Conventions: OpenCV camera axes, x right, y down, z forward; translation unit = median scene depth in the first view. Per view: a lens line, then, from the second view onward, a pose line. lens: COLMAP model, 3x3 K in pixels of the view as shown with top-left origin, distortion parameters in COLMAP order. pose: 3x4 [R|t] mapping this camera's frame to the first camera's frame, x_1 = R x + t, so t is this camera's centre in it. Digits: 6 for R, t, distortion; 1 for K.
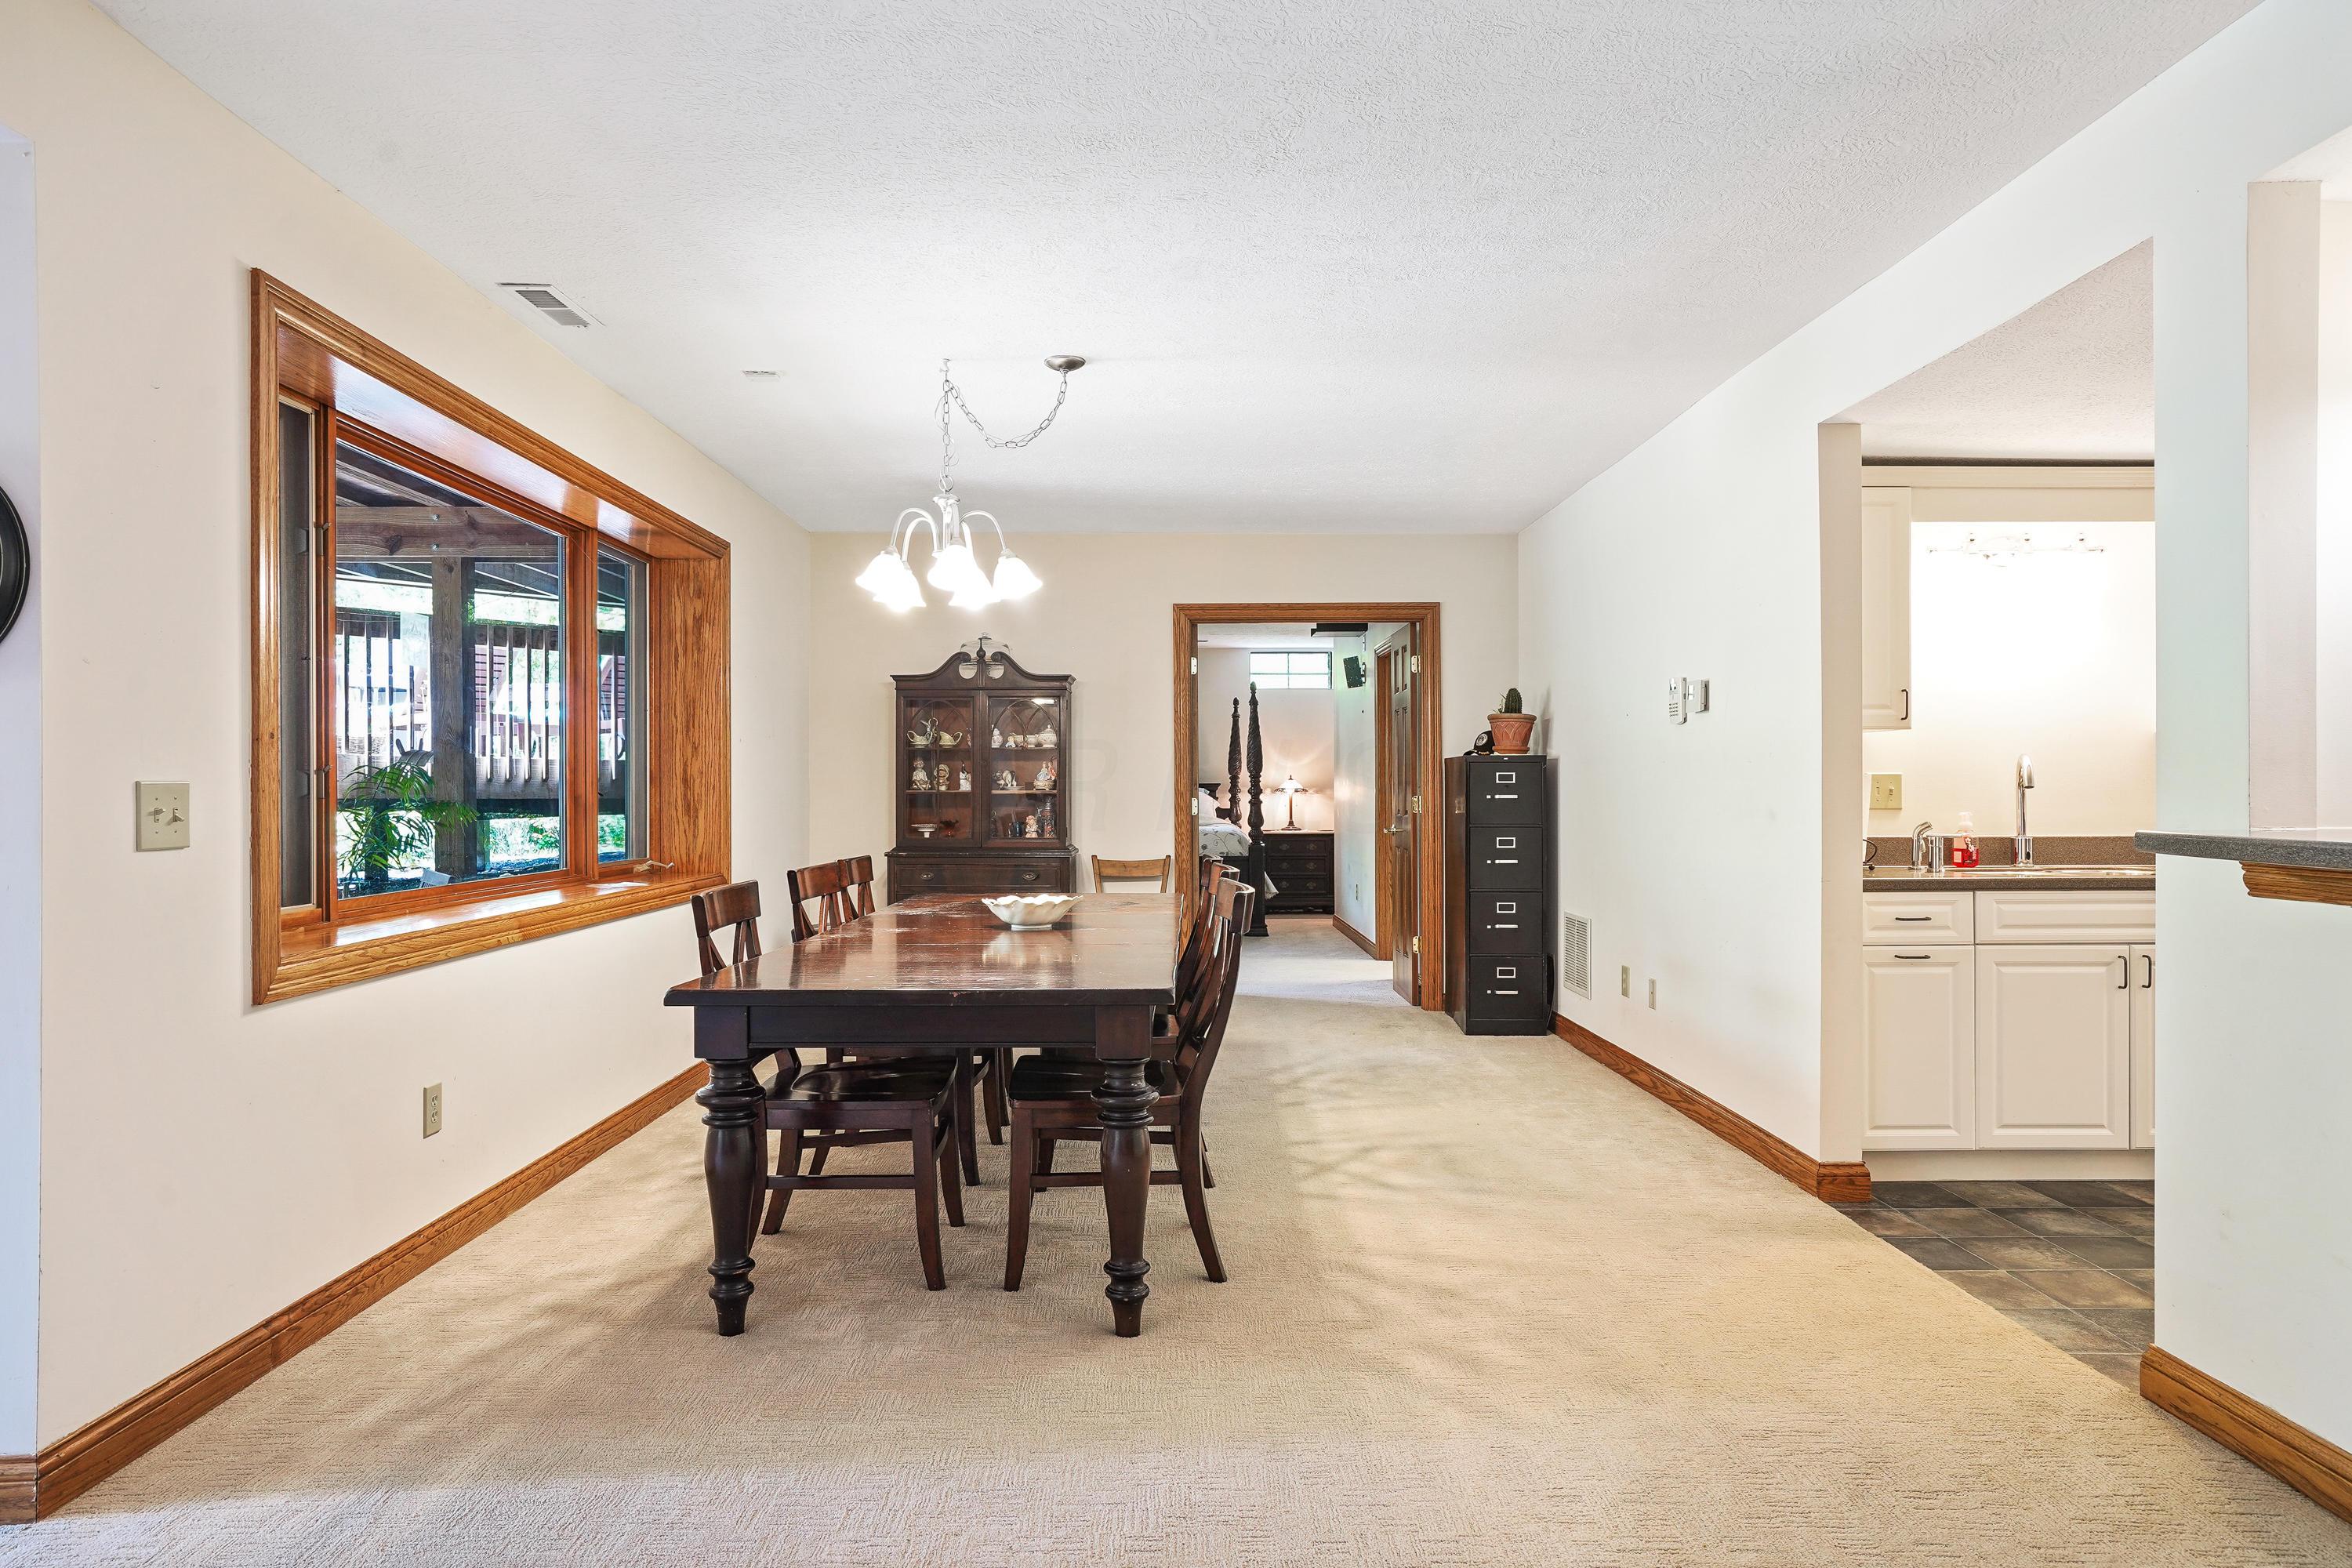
lens RADIAL K [[1438.1, 0, 1171.7], [0, 1438.1, 781.9], [0, 0, 1]] dist [-0.000029, -0.000157]
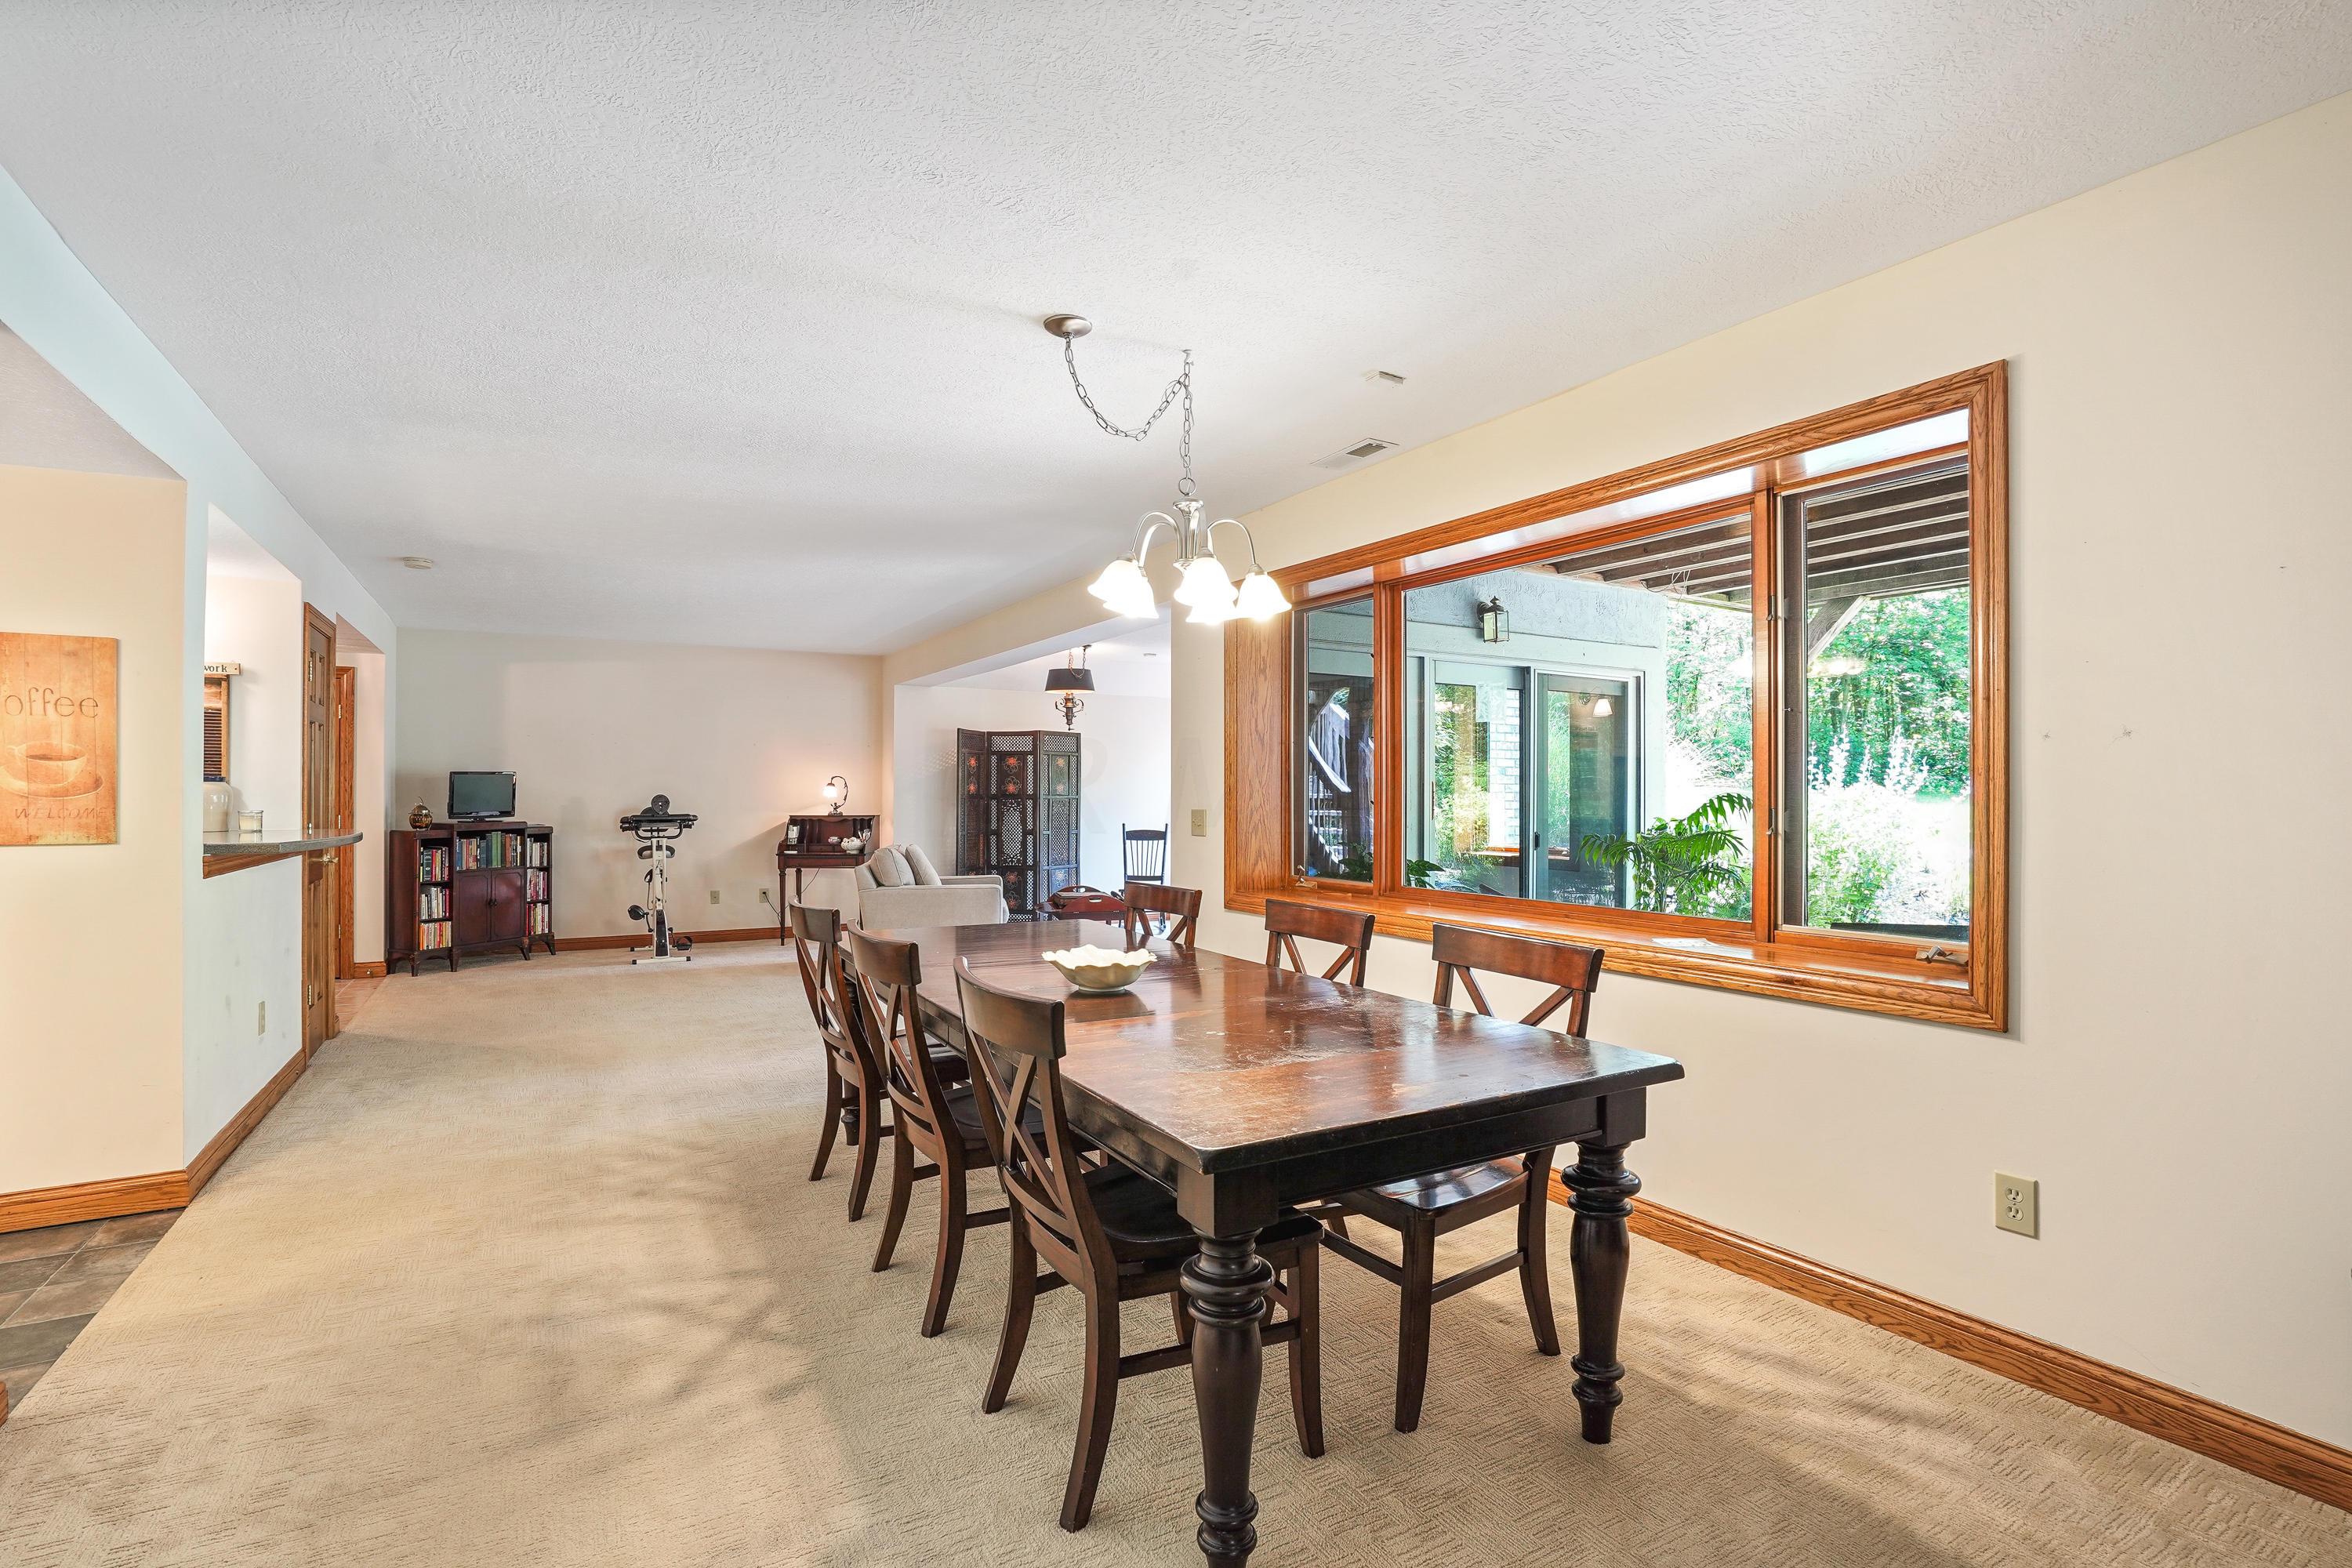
lens RADIAL K [[1094.8, 0, 1173.2], [0, 1094.8, 782.0], [0, 0, 1]] dist [-0.024682, 0.000759]
pose [[-0.869022, -0.004265, -0.494755, 0.217210], [-0.002112, 0.999986, -0.004910, -0.026088], [0.494769, -0.003222, -0.869019, 1.790938]]
